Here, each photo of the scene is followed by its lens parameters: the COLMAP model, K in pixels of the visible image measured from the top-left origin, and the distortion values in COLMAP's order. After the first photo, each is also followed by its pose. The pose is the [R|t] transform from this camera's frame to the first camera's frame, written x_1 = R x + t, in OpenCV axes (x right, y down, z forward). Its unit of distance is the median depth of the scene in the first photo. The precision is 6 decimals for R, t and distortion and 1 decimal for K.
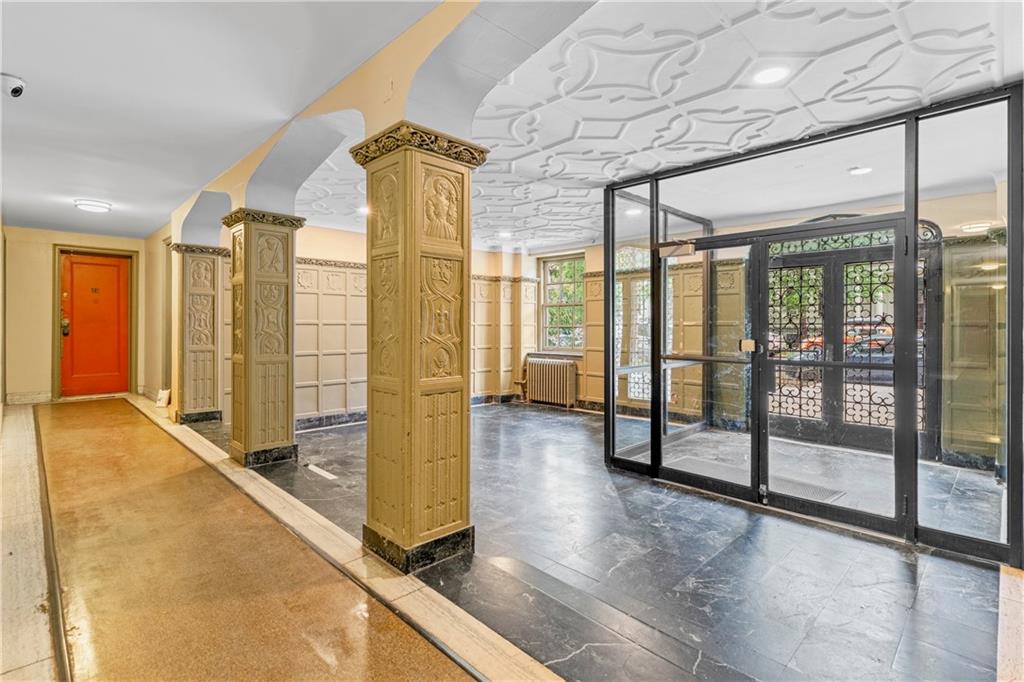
lens RADIAL K [[488.5, 0, 513.9], [0, 488.5, 321.5], [0, 0, 1]] dist [0.004201, -0.000086]
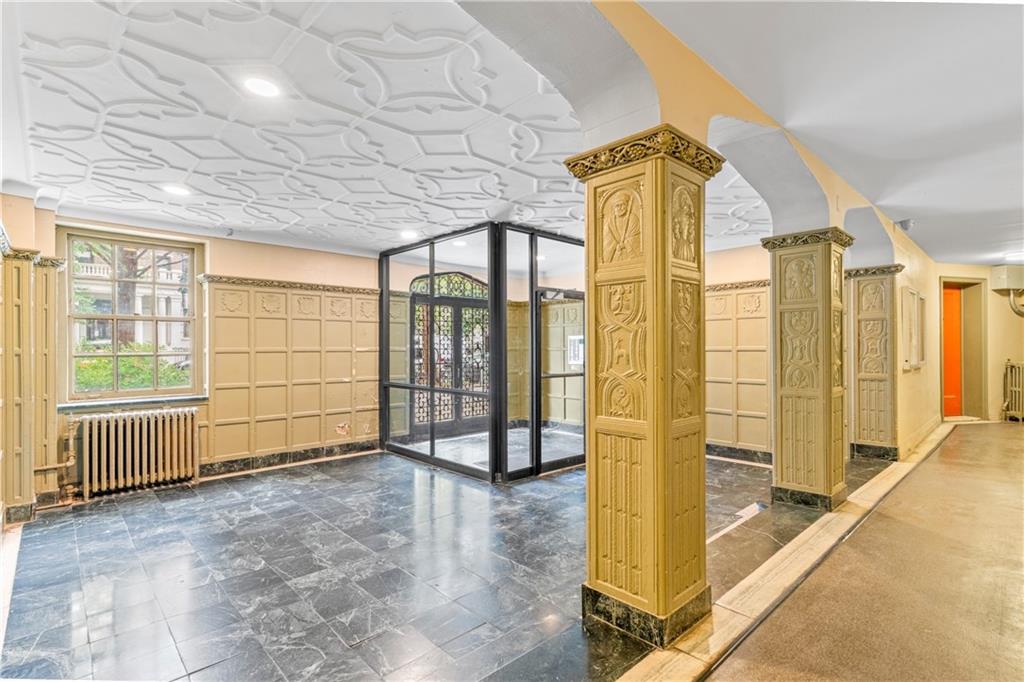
lens RADIAL K [[488.5, 0, 513.9], [0, 488.5, 321.5], [0, 0, 1]] dist [0.004201, -0.000086]
pose [[0.021807, 0.051776, 0.998421, -0.927541], [-0.005846, 0.998648, -0.051661, -0.002132], [-0.999745, -0.004710, 0.022080, 0.995733]]
